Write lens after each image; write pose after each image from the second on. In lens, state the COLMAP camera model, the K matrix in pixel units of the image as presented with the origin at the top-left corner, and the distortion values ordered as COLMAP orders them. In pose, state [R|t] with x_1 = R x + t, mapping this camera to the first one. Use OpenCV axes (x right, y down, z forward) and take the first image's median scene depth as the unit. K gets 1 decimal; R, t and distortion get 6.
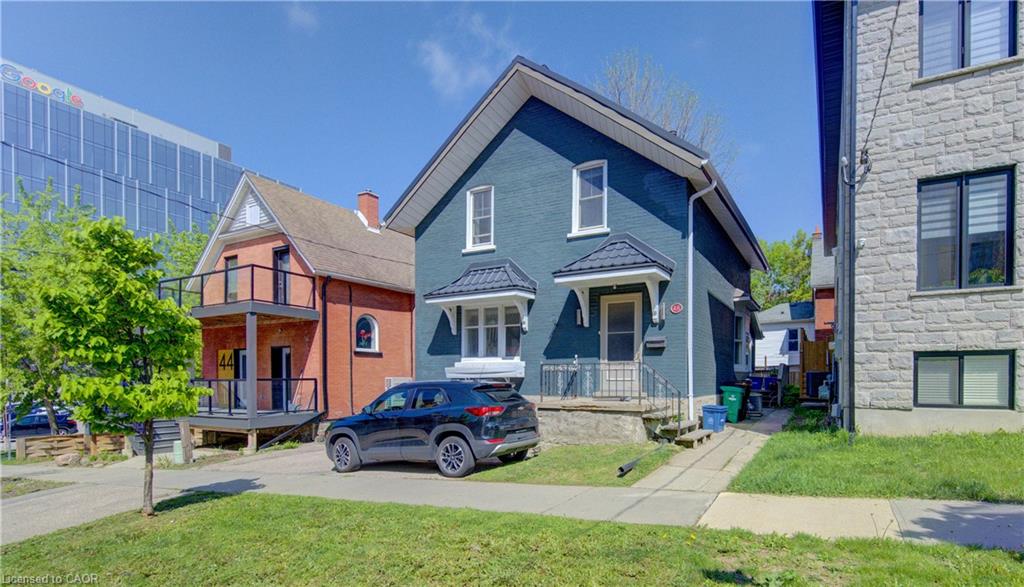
lens RADIAL K [[524.6, 0, 515.9], [0, 524.6, 382.5], [0, 0, 1]] dist [-0.001471, -0.000484]
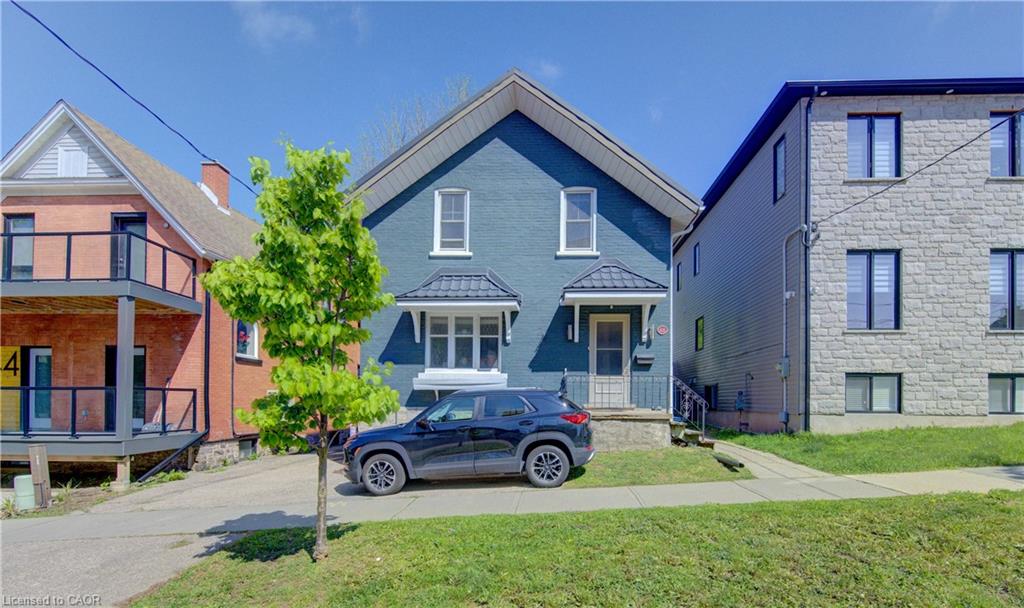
lens RADIAL K [[531.1, 0, 512.0], [0, 531.1, 396.0], [0, 0, 1]] dist [-0.000921, -0.000963]
pose [[0.885178, 0.011330, 0.465115, -0.478404], [-0.003456, 0.999836, -0.017777, 0.021798], [-0.465240, 0.014128, 0.885072, 0.119392]]
